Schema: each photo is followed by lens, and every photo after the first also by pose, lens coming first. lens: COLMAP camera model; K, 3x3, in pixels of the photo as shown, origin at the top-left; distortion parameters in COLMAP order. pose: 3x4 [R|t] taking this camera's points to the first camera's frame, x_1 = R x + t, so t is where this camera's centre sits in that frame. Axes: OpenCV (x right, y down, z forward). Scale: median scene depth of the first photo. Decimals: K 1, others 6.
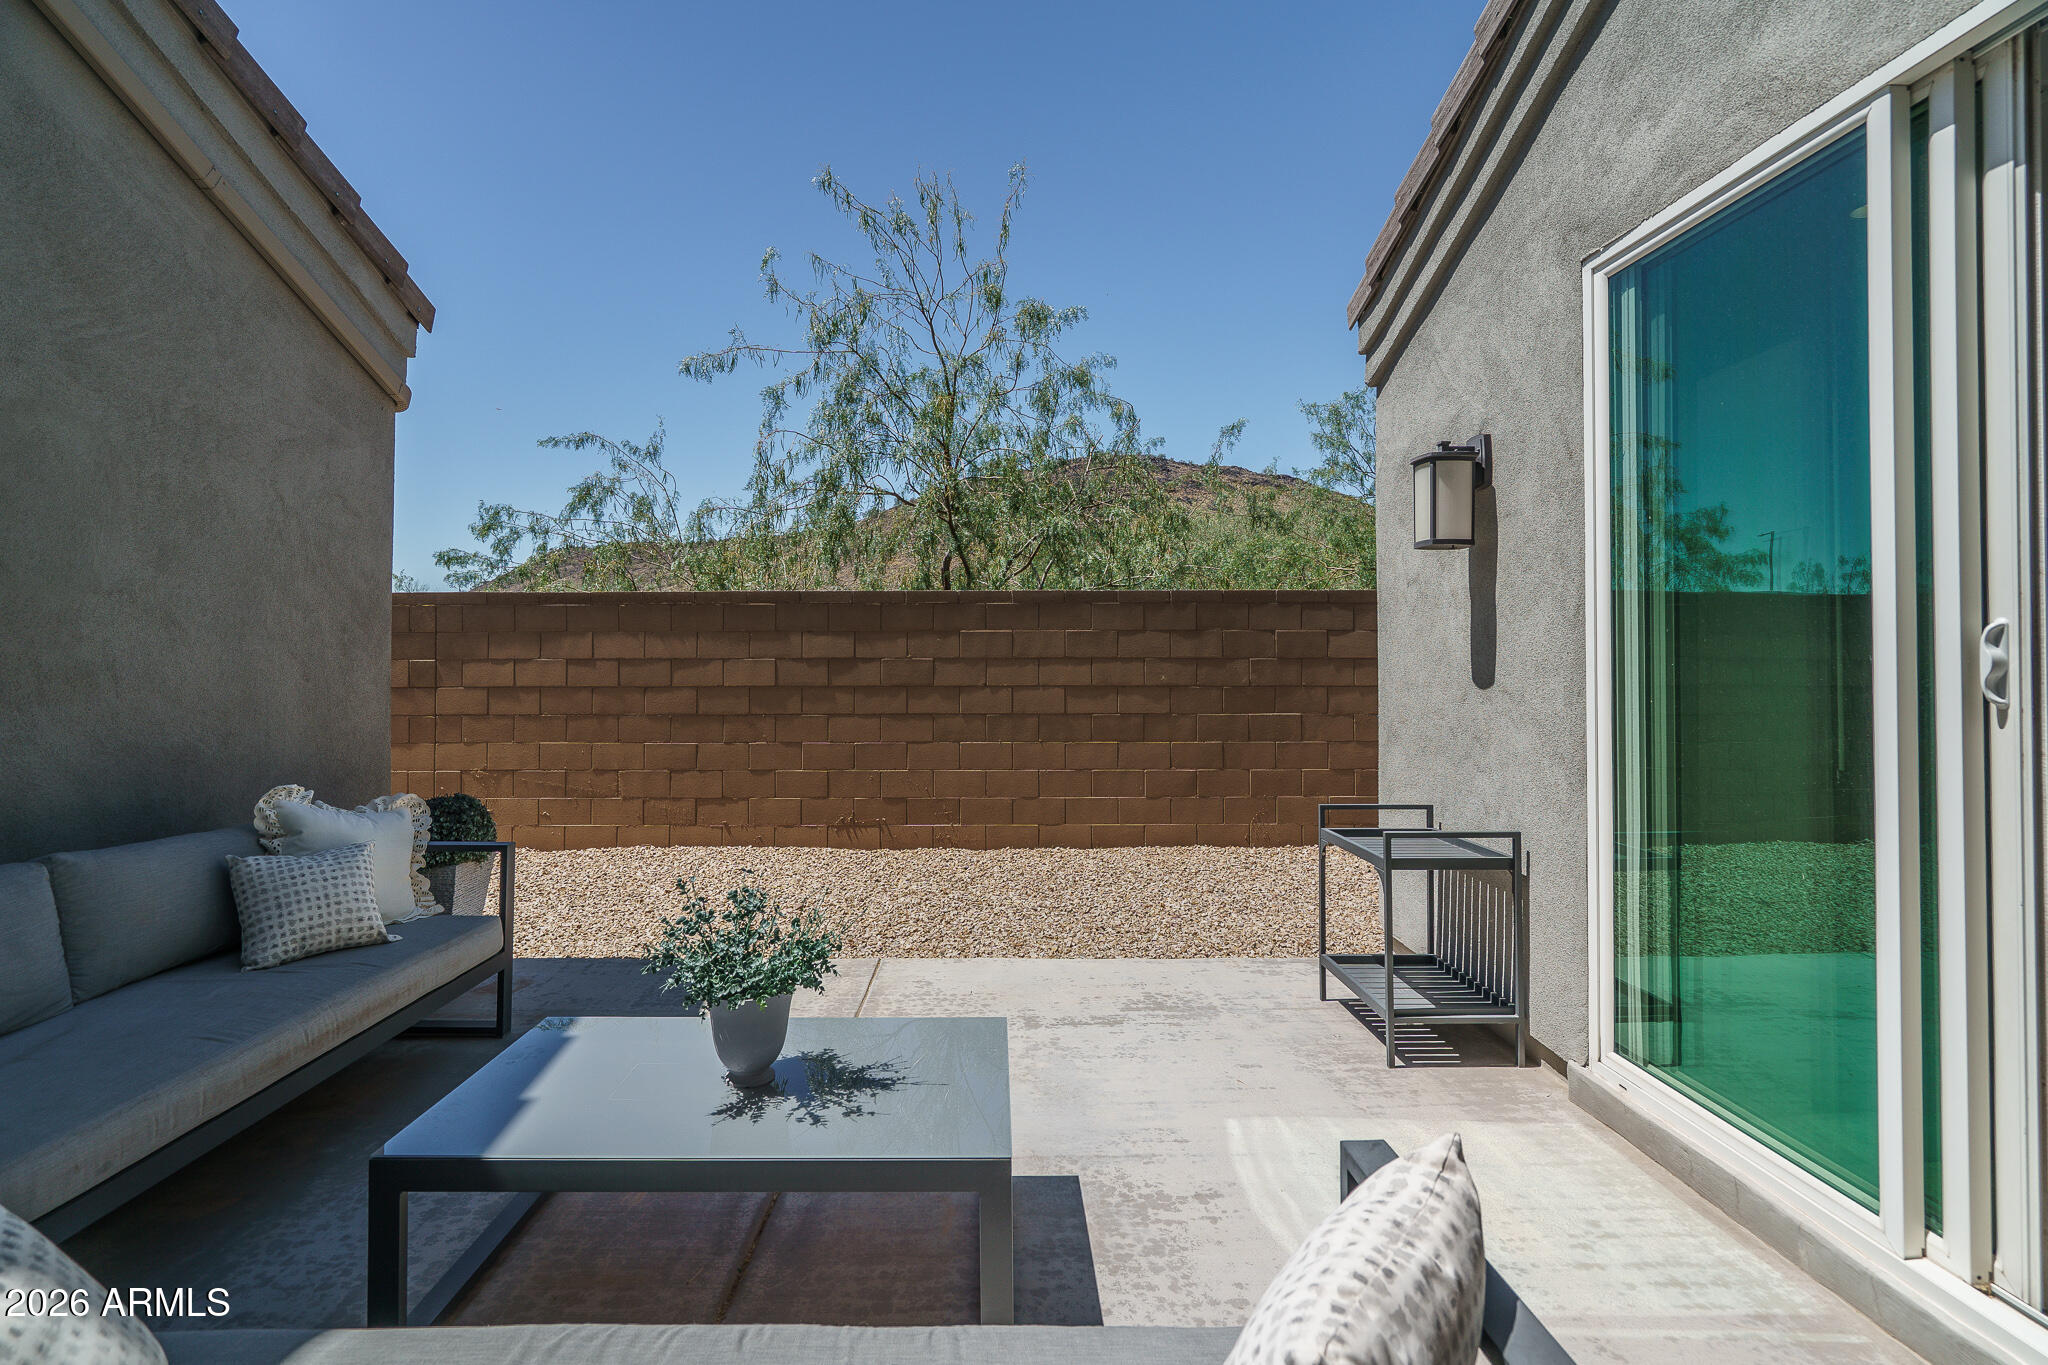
lens RADIAL K [[937.0, 0, 990.3], [0, 937.0, 642.1], [0, 0, 1]] dist [-0.005990, 0.001113]
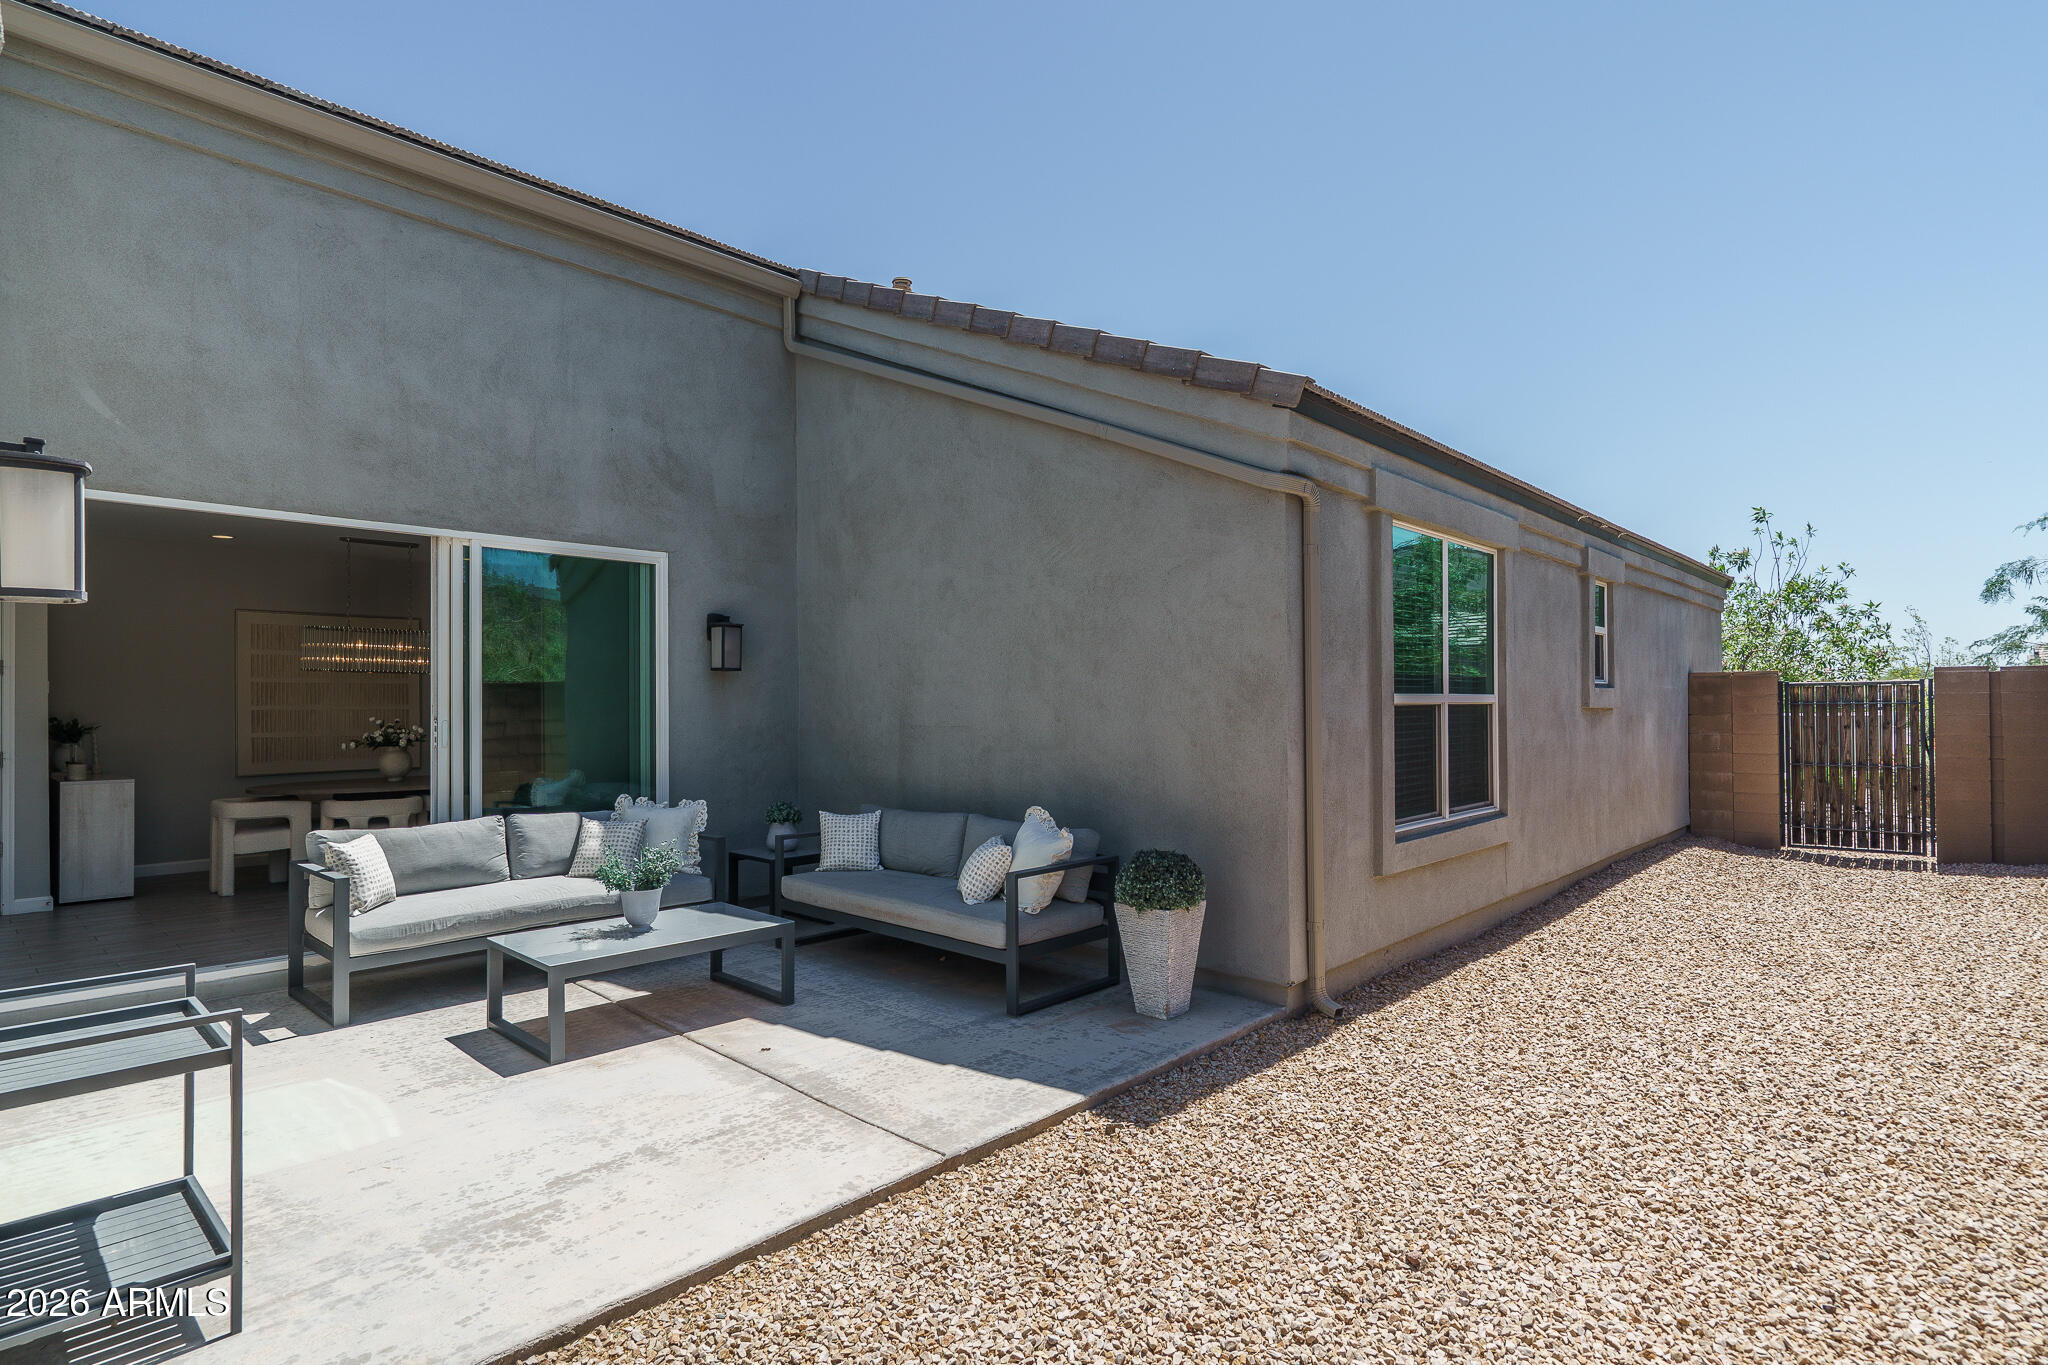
lens RADIAL K [[1059.7, 0, 1028.9], [0, 1059.7, 695.6], [0, 0, 1]] dist [-0.002405, -0.000641]
pose [[-0.686282, -0.000975, -0.727335, 0.472324], [0.018876, 0.999638, -0.019151, -0.004836], [0.727090, -0.026872, -0.686016, 1.744131]]
